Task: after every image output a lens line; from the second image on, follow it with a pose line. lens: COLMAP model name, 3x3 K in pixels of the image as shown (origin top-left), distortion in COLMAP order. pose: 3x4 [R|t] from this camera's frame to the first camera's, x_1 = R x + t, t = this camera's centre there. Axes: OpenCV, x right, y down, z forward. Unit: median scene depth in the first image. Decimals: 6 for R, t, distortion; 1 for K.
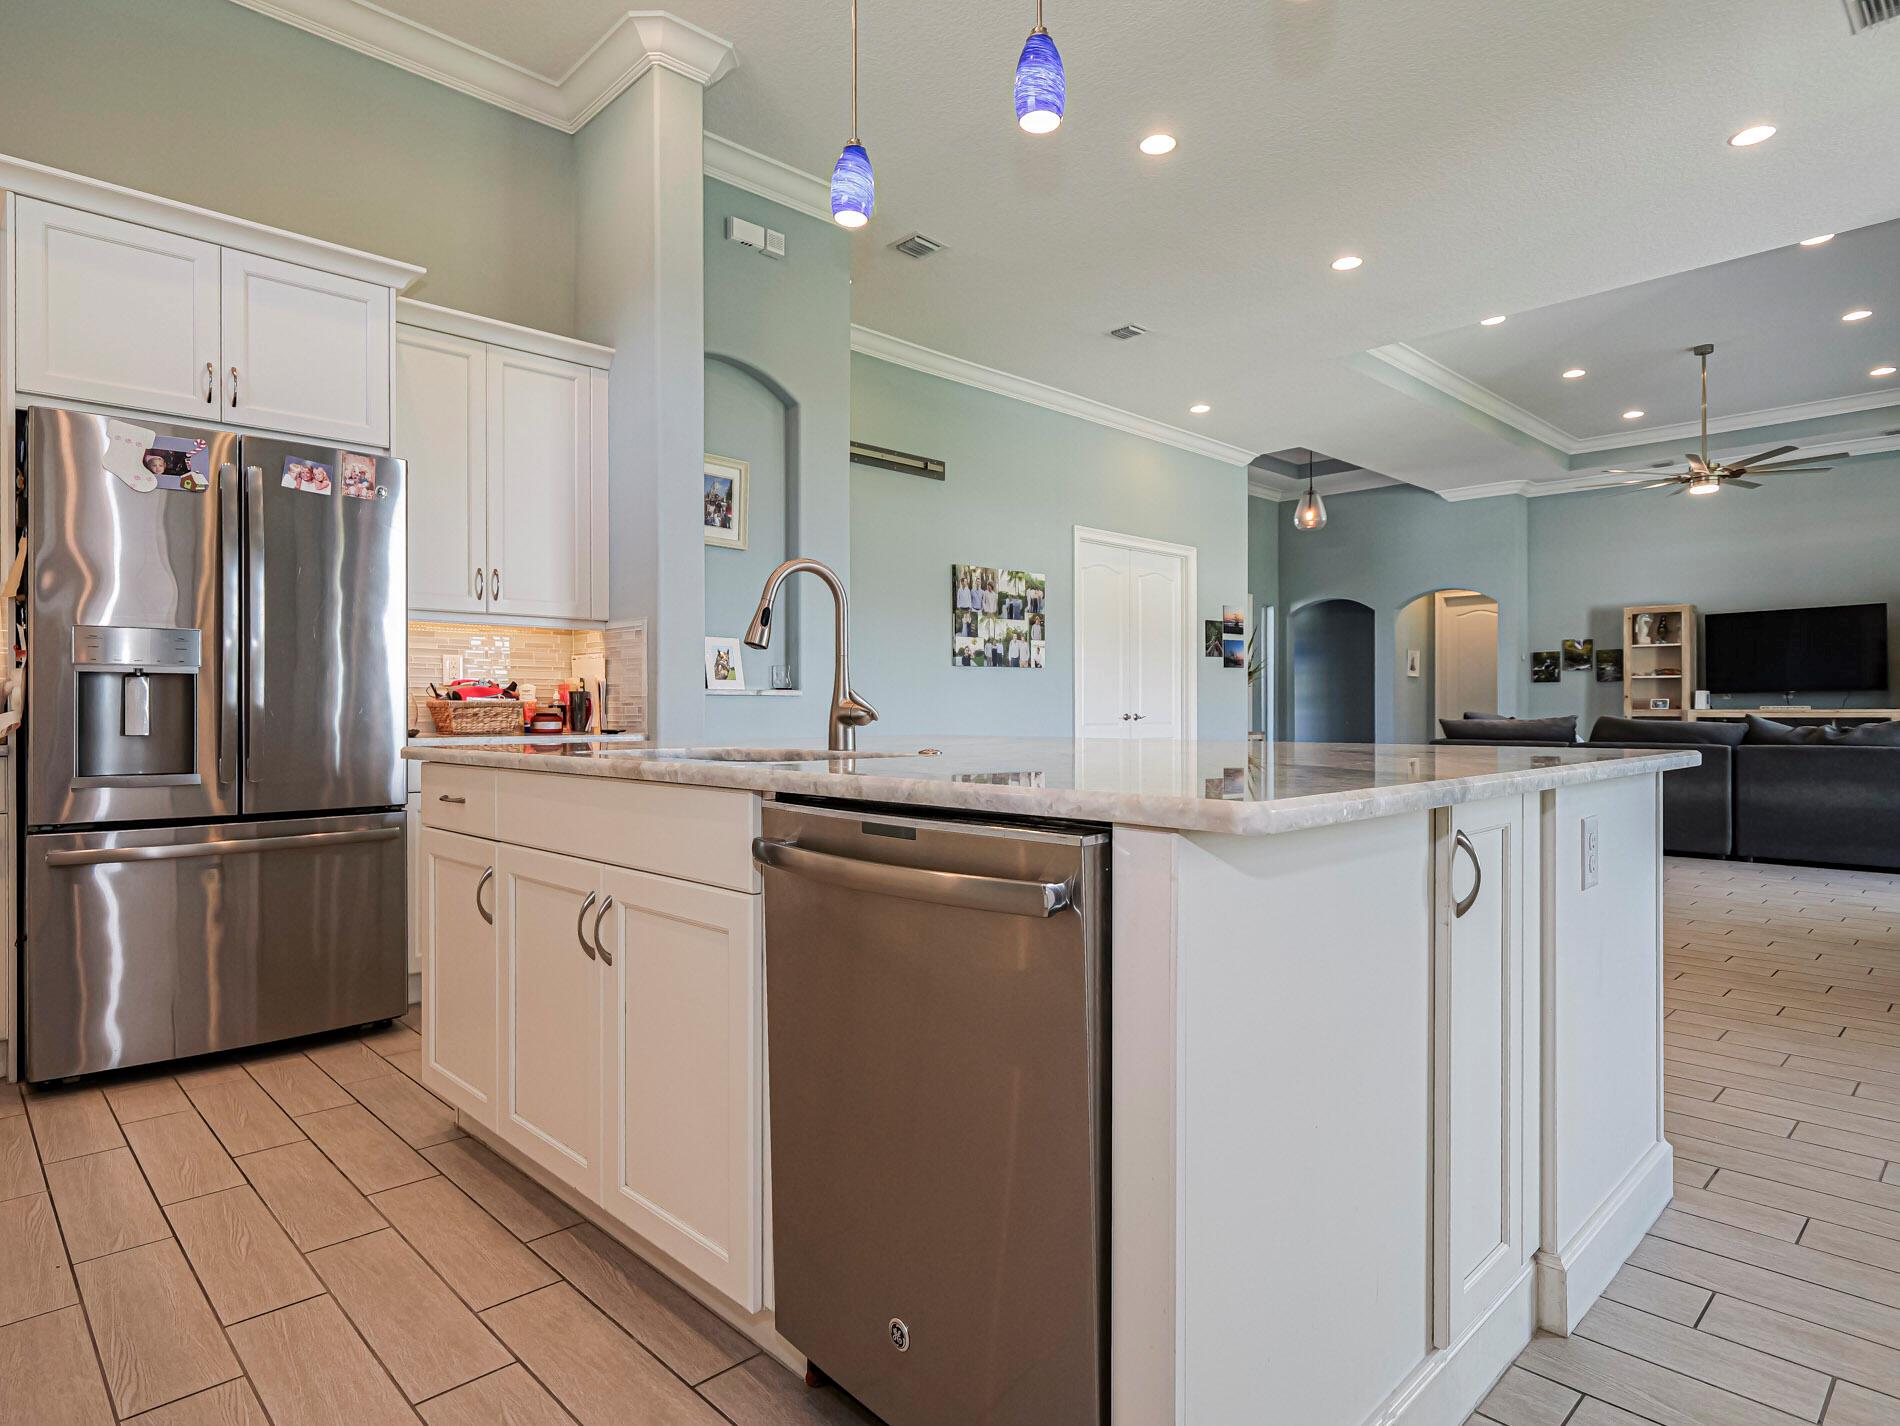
lens RADIAL K [[1070.1, 0, 950.0], [0, 1070.1, 713.0], [0, 0, 1]] dist [-0.001444, 0.000060]
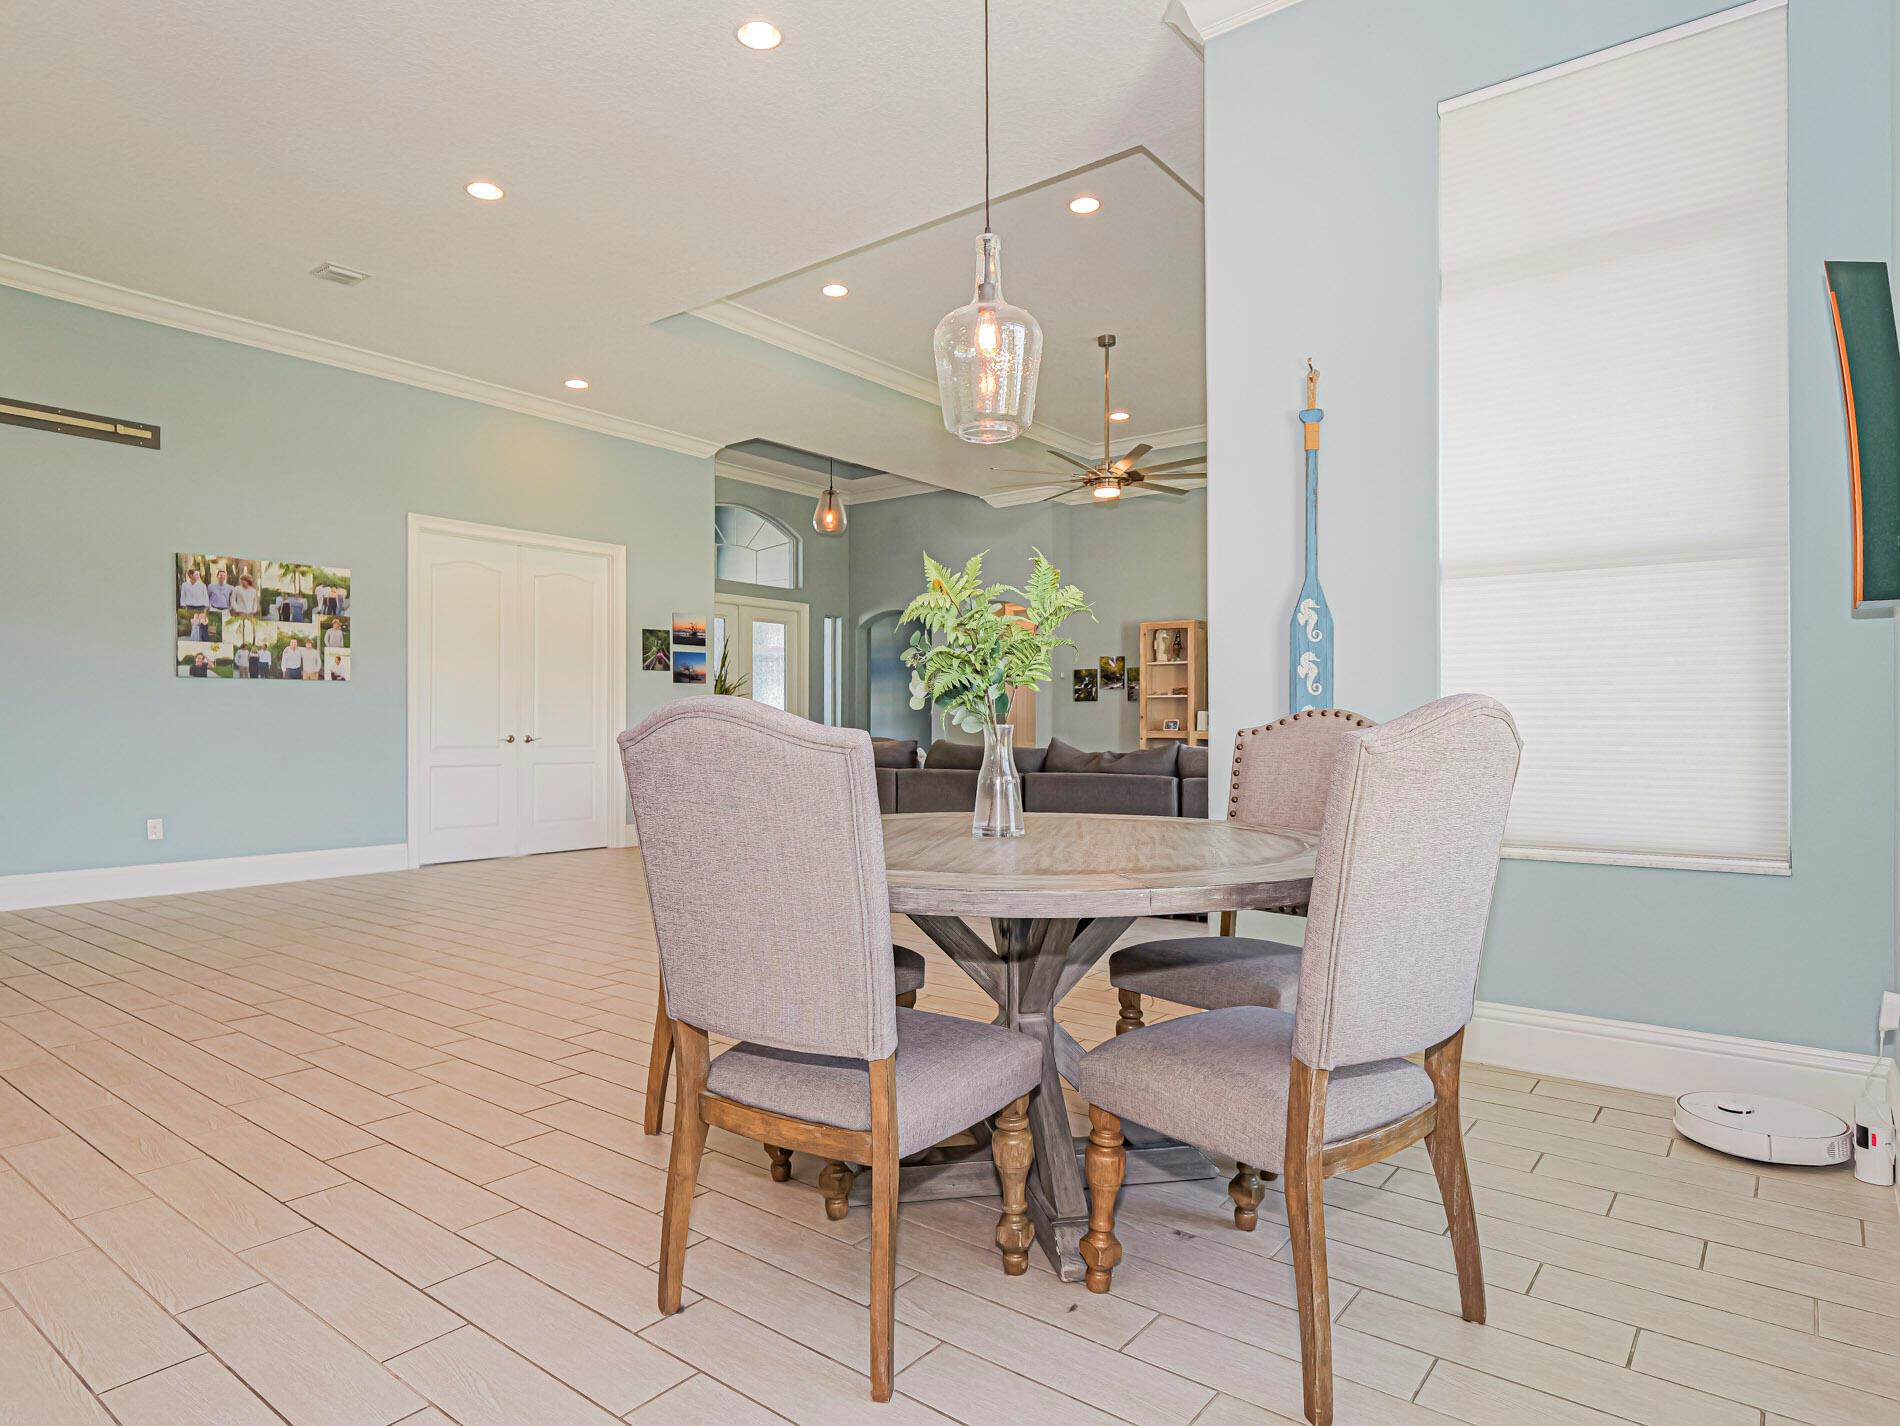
lens RADIAL K [[1092.6, 0, 947.6], [0, 1092.6, 727.3], [0, 0, 1]] dist [-0.008475, -0.001511]
pose [[0.990380, 0.001869, 0.138361, 0.435440], [-0.001328, 0.999991, -0.003999, -0.002743], [-0.138367, 0.003777, 0.990374, 0.088437]]
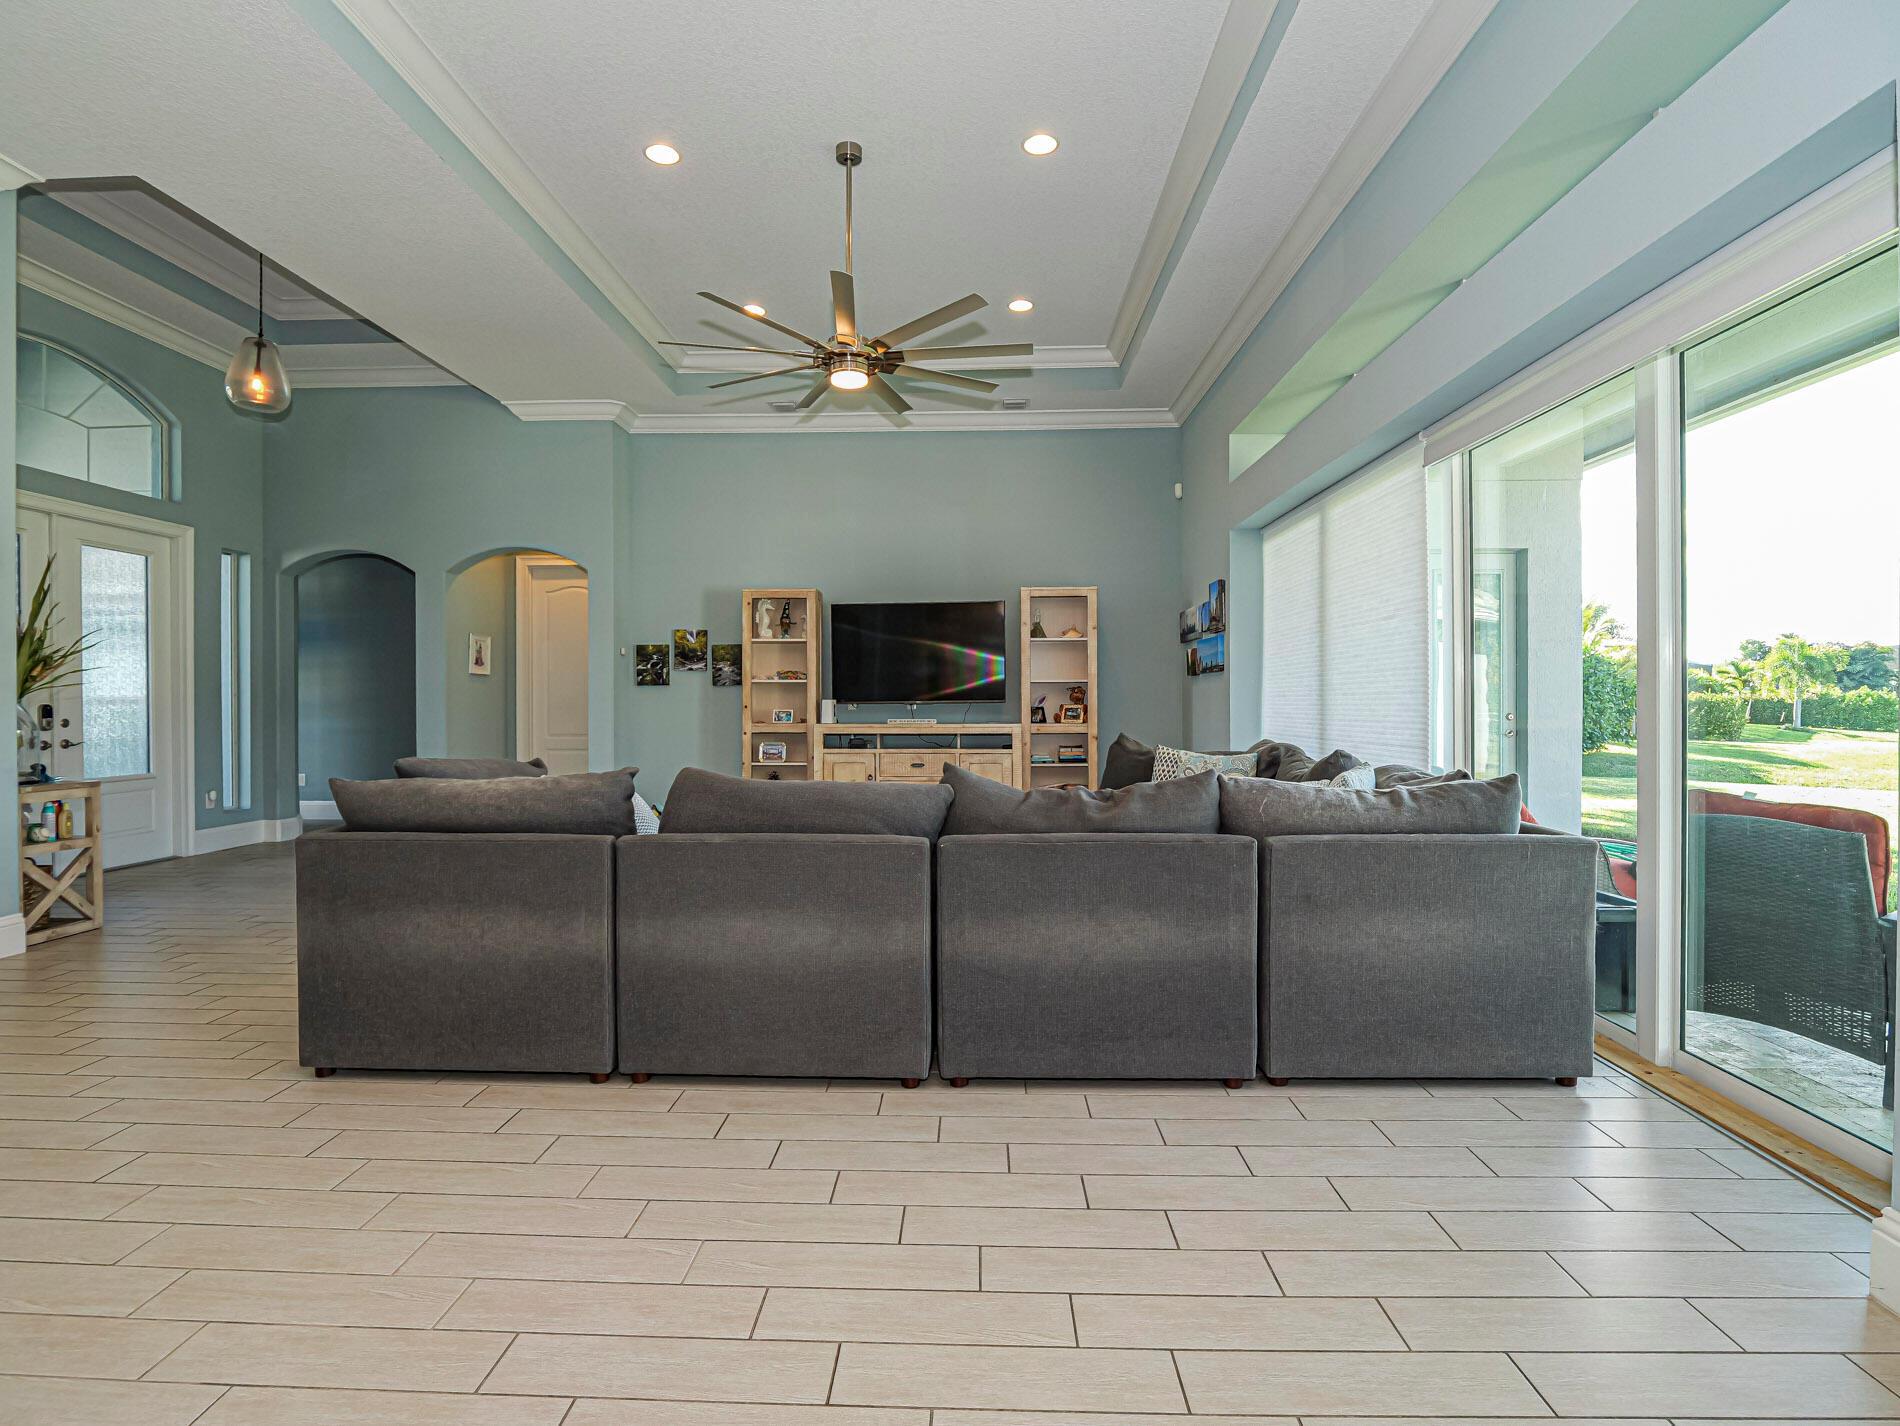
lens RADIAL K [[922.2, 0, 938.9], [0, 922.2, 702.4], [0, 0, 1]] dist [-0.009295, -0.001456]
pose [[0.723096, -0.000165, 0.690747, 0.372272], [0.002745, 0.999993, -0.002634, -0.021292], [-0.690742, 0.003801, 0.723092, 0.575273]]
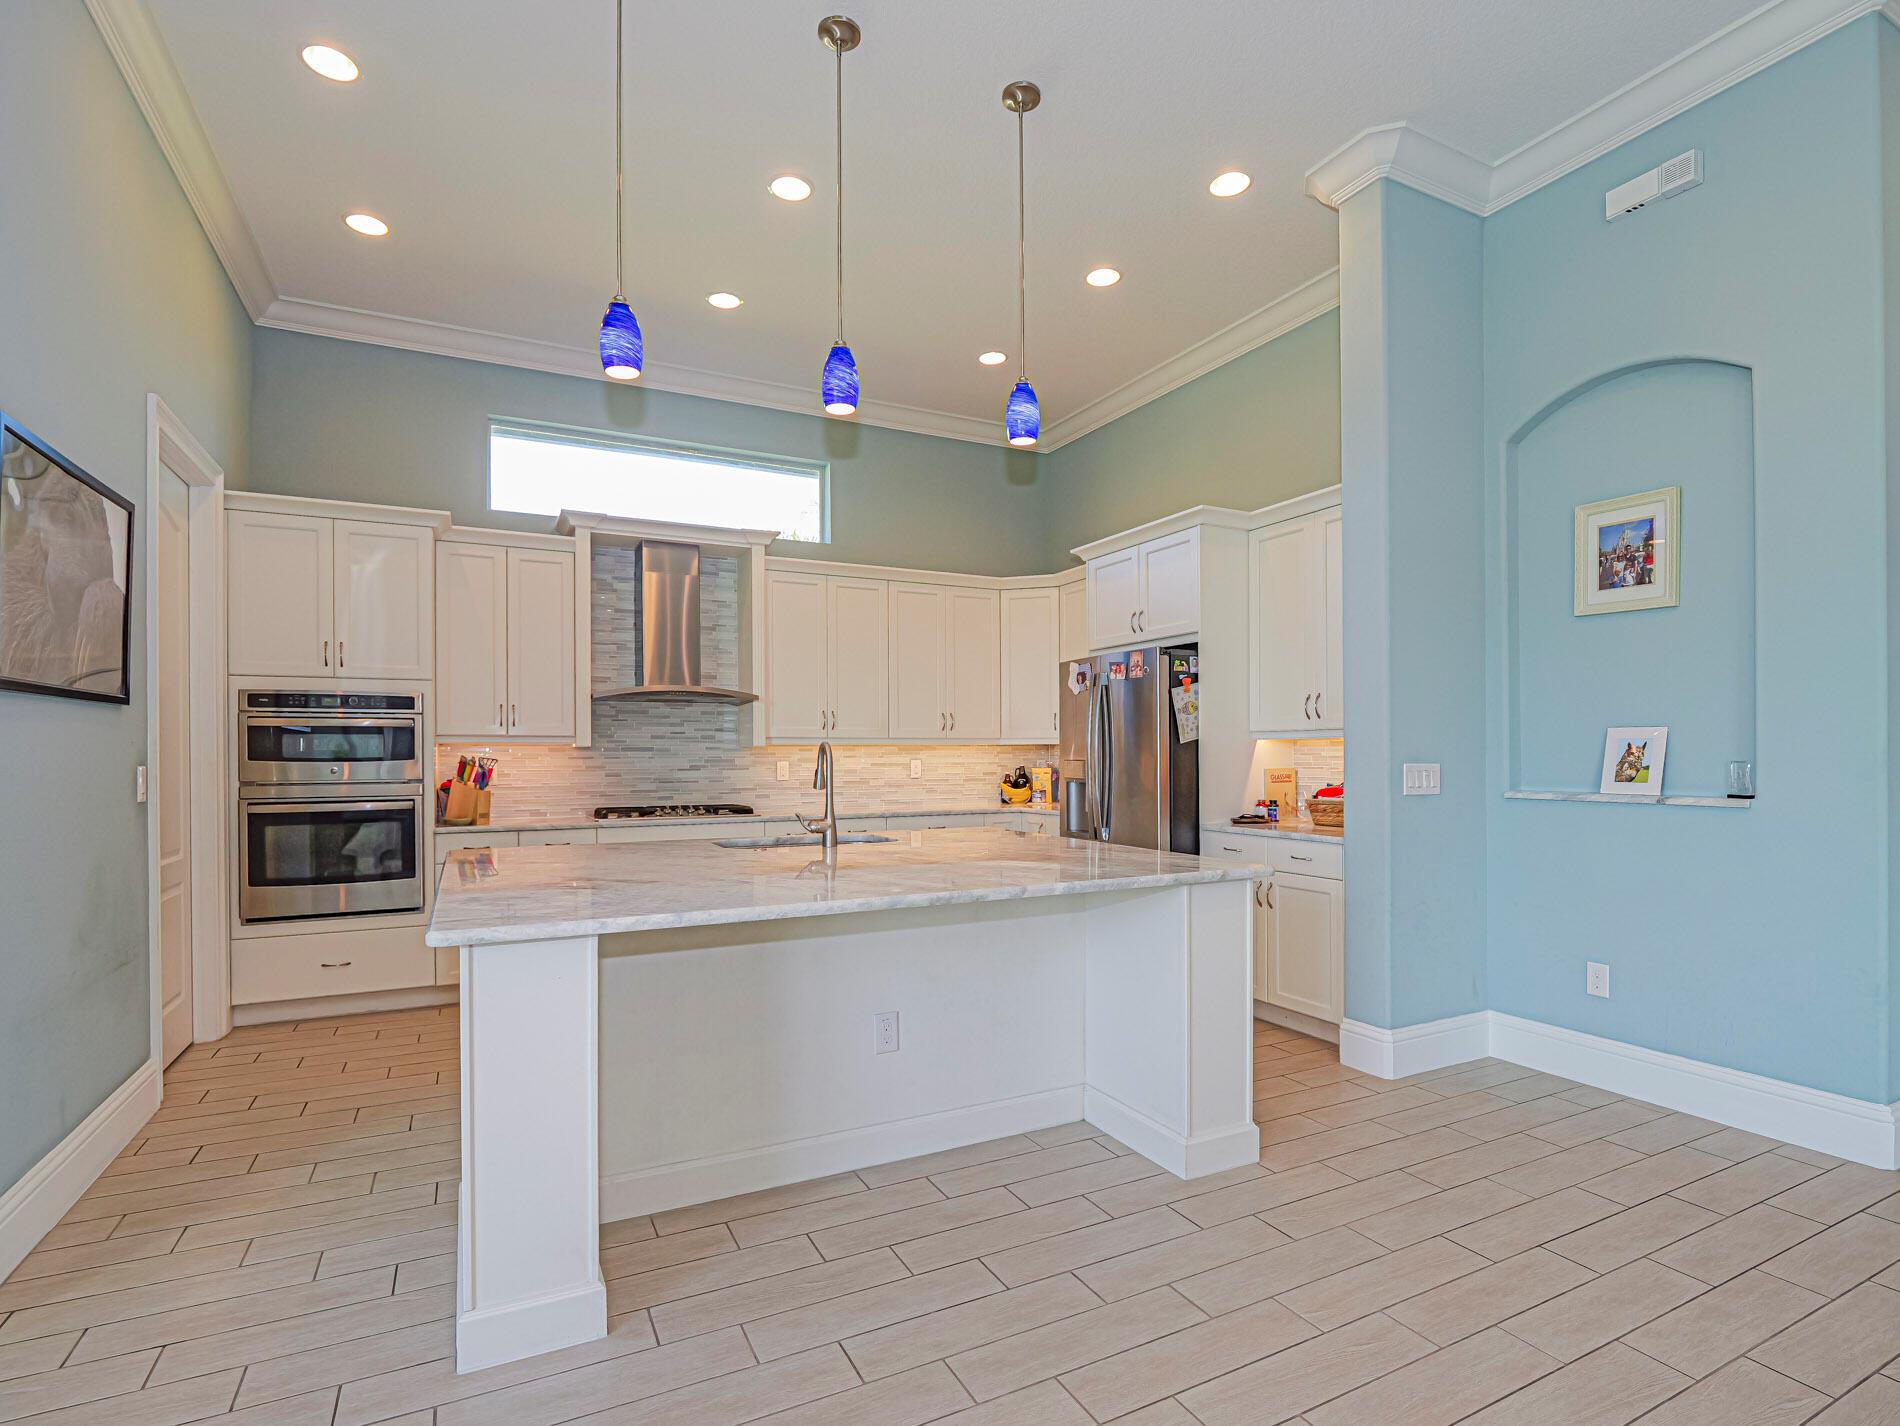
lens RADIAL K [[934.8, 0, 945.1], [0, 934.8, 758.7], [0, 0, 1]] dist [-0.001306, -0.008122]
pose [[-0.300248, 0.008984, -0.953819, 0.340654], [0.003260, 0.999959, 0.008393, -0.032169], [0.953855, -0.000589, -0.300265, 0.423661]]
